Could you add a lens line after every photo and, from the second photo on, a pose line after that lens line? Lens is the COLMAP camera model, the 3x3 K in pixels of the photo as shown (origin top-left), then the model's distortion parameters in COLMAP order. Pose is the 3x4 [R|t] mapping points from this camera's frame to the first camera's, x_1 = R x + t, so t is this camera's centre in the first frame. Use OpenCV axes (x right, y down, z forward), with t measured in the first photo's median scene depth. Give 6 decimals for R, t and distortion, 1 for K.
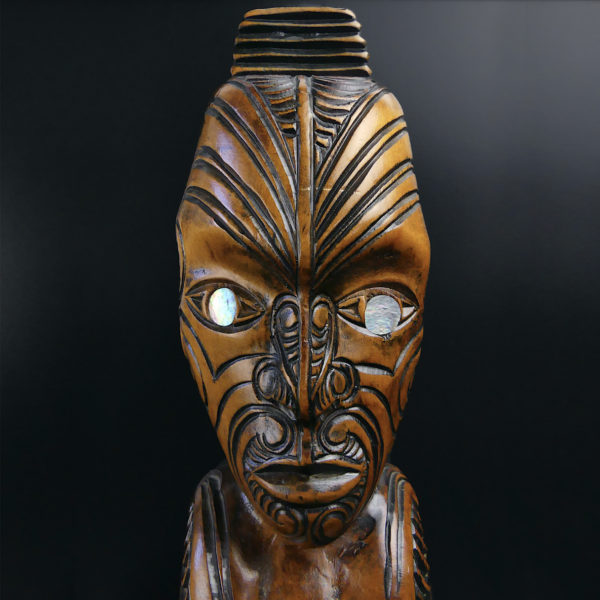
lens RADIAL K [[554.6, 0, 301.2], [0, 554.6, 317.3], [0, 0, 1]] dist [-0.007523, -0.005961]
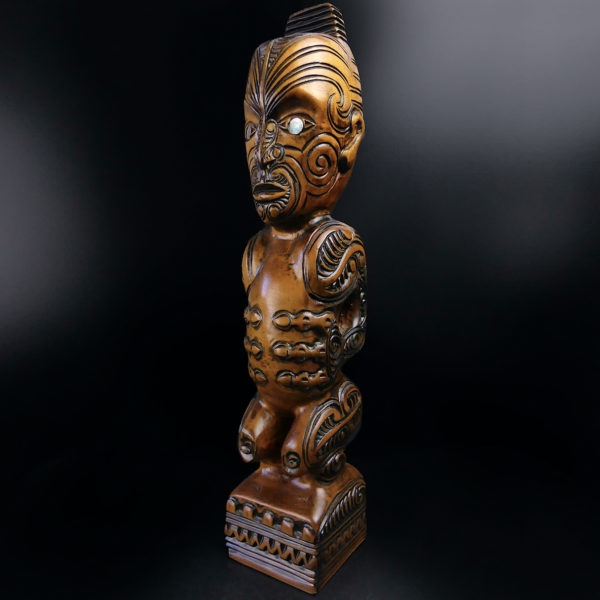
lens RADIAL K [[554.6, 0, 301.2], [0, 554.6, 317.3], [0, 0, 1]] dist [-0.007523, -0.005961]
pose [[0.810421, 0.070920, -0.581539, 1.685943], [-0.079565, 0.996772, 0.010678, 0.828936], [0.580420, 0.037616, 0.813448, -0.988687]]
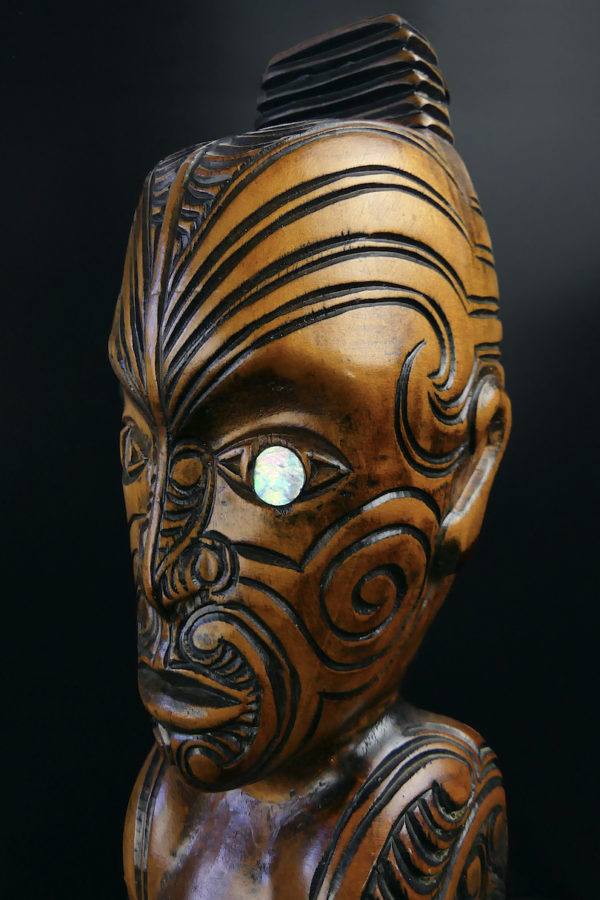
lens RADIAL K [[774.7, 0, 300.0], [0, 774.7, 494.5], [0, 0, 1]] dist [-0.010261, -0.004907]
pose [[0.790665, 0.079694, -0.607040, 0.737211], [-0.079459, 0.996464, 0.027324, -0.009409], [0.607071, 0.026631, 0.794202, 0.278894]]
